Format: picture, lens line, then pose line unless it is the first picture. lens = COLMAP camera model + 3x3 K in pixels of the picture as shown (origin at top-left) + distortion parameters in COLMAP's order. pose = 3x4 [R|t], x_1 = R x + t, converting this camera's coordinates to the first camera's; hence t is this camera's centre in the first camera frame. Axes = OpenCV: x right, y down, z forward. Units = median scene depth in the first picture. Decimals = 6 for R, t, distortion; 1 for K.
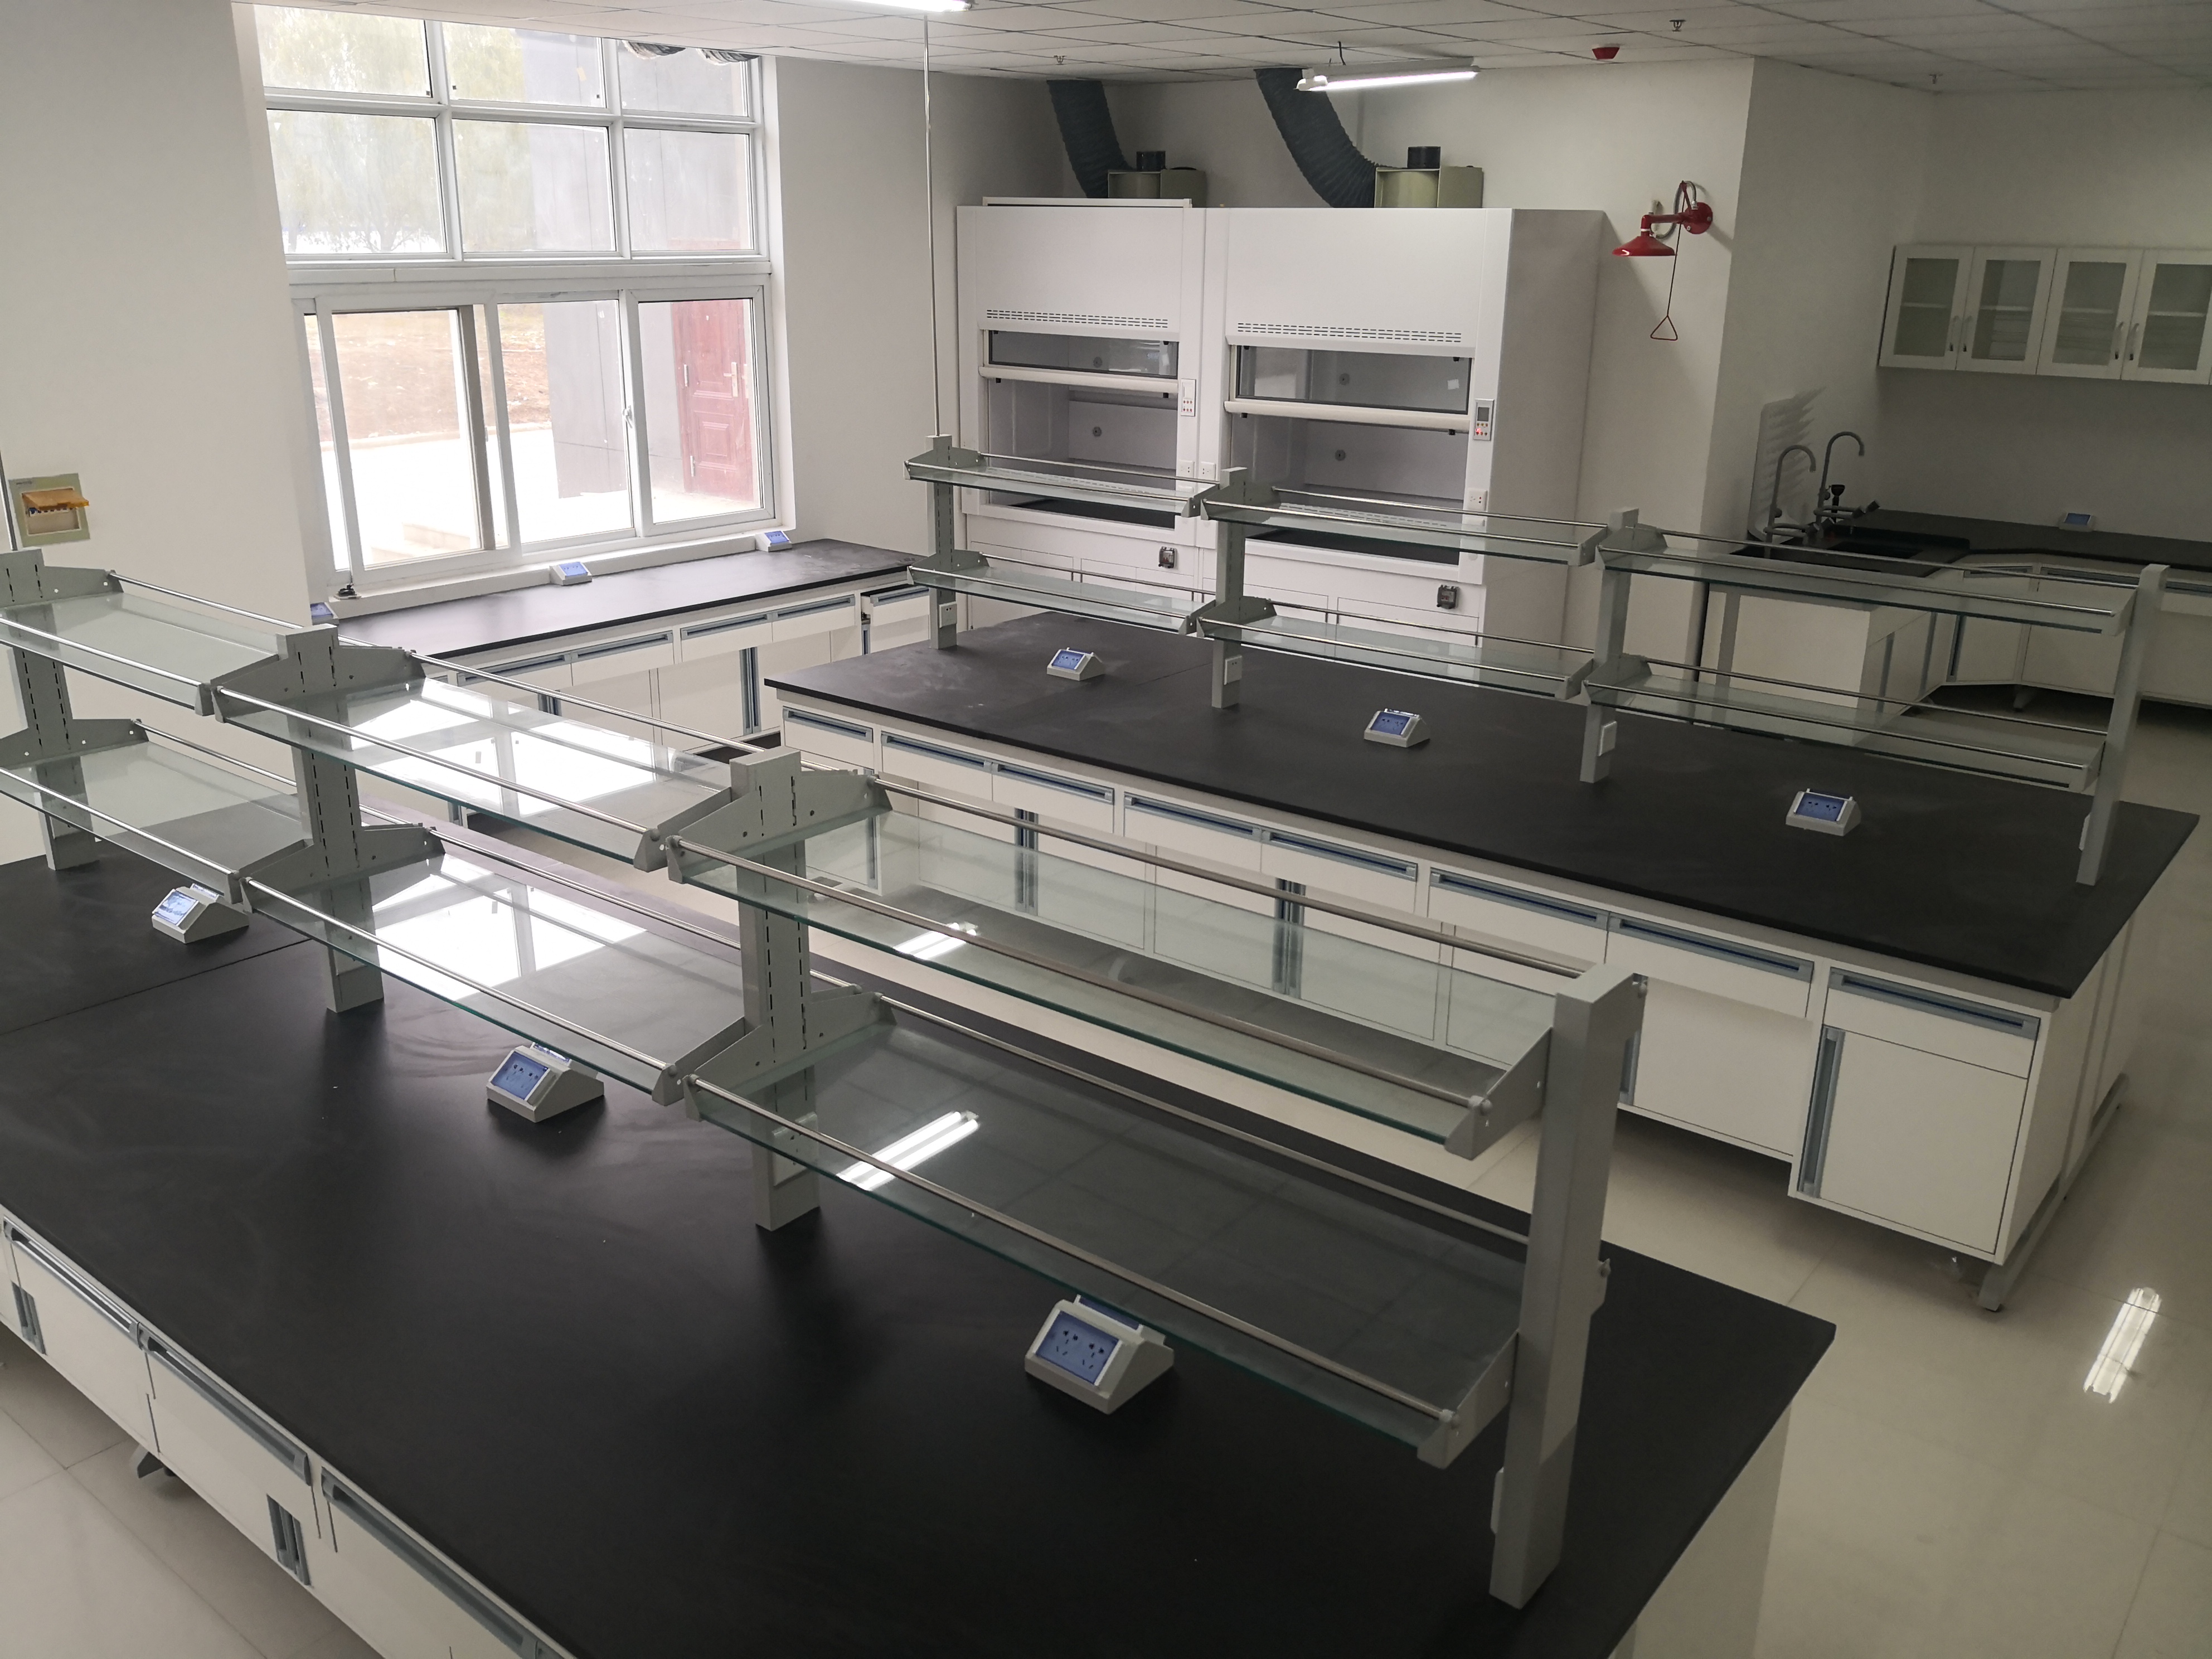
lens RADIAL K [[1763.5, 0, 1095.3], [0, 1763.5, 825.4], [0, 0, 1]] dist [0.036350, -0.048104]
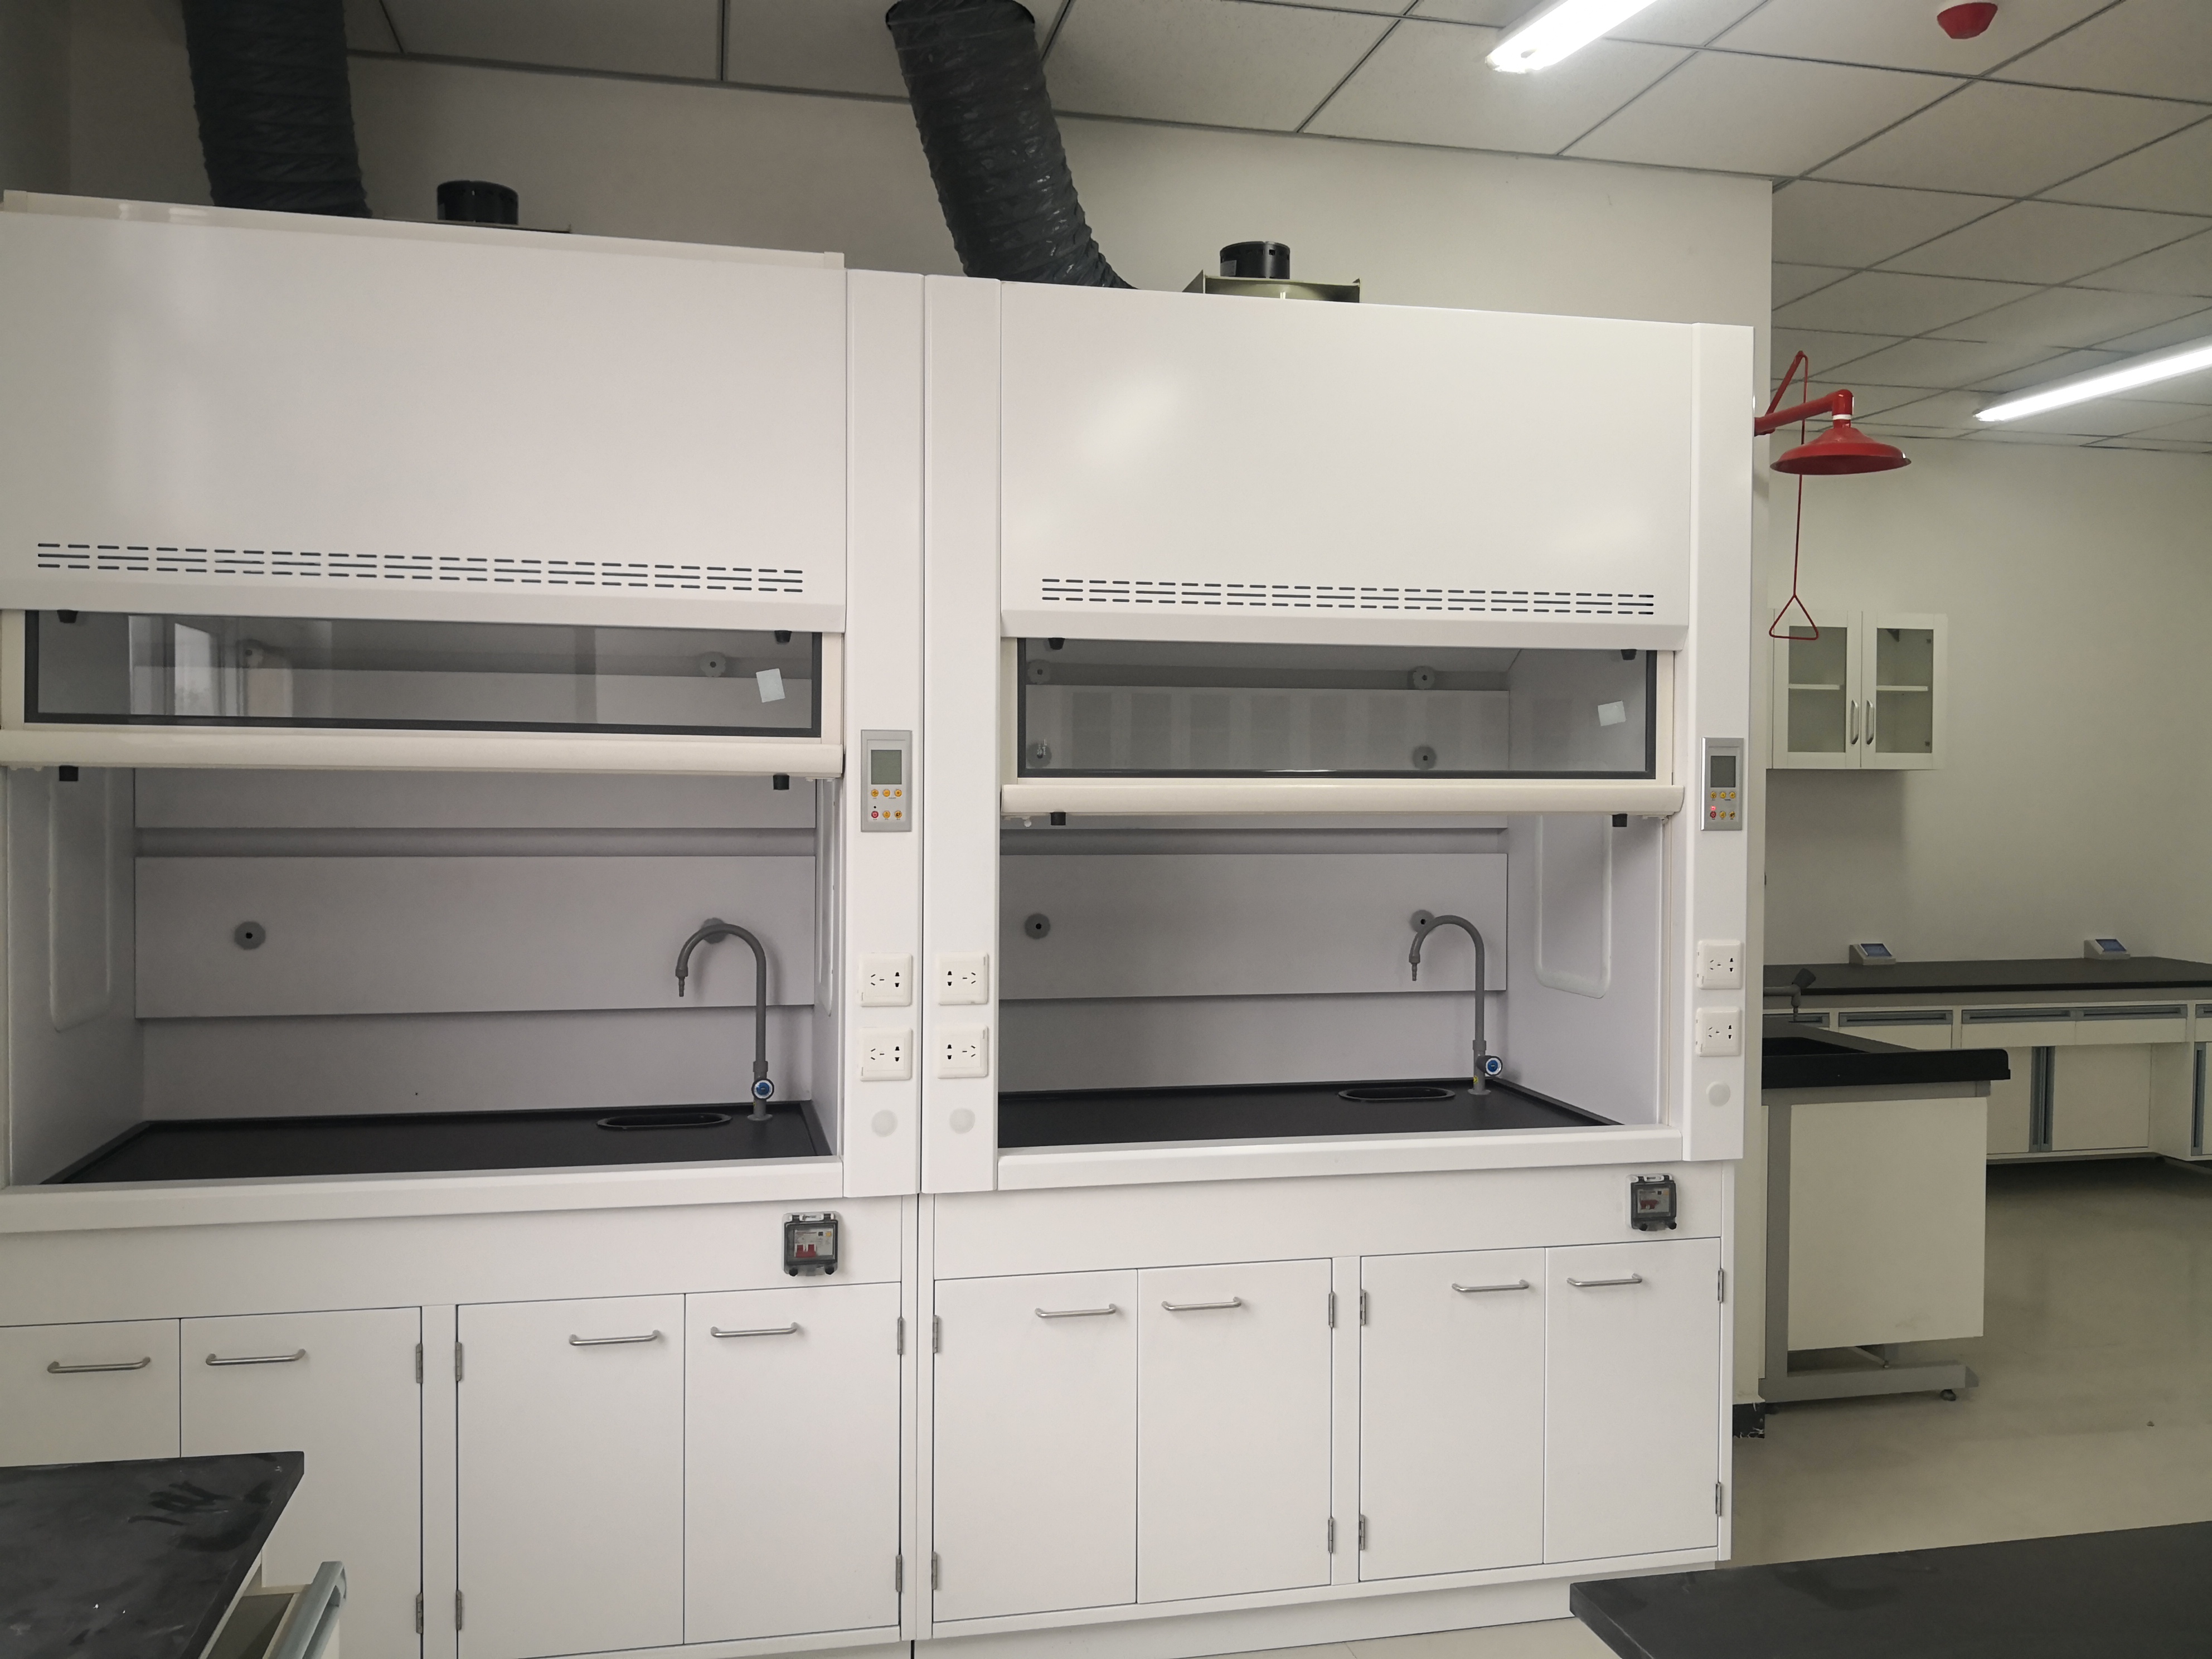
lens RADIAL K [[1763.5, 0, 1070.8], [0, 1763.5, 838.2], [0, 0, 1]] dist [0.036350, -0.048104]
pose [[0.634227, -0.001272, 0.773146, -0.200515], [0.253897, 0.944882, -0.206723, -0.150210], [-0.730268, 0.327409, 0.599593, 0.774239]]
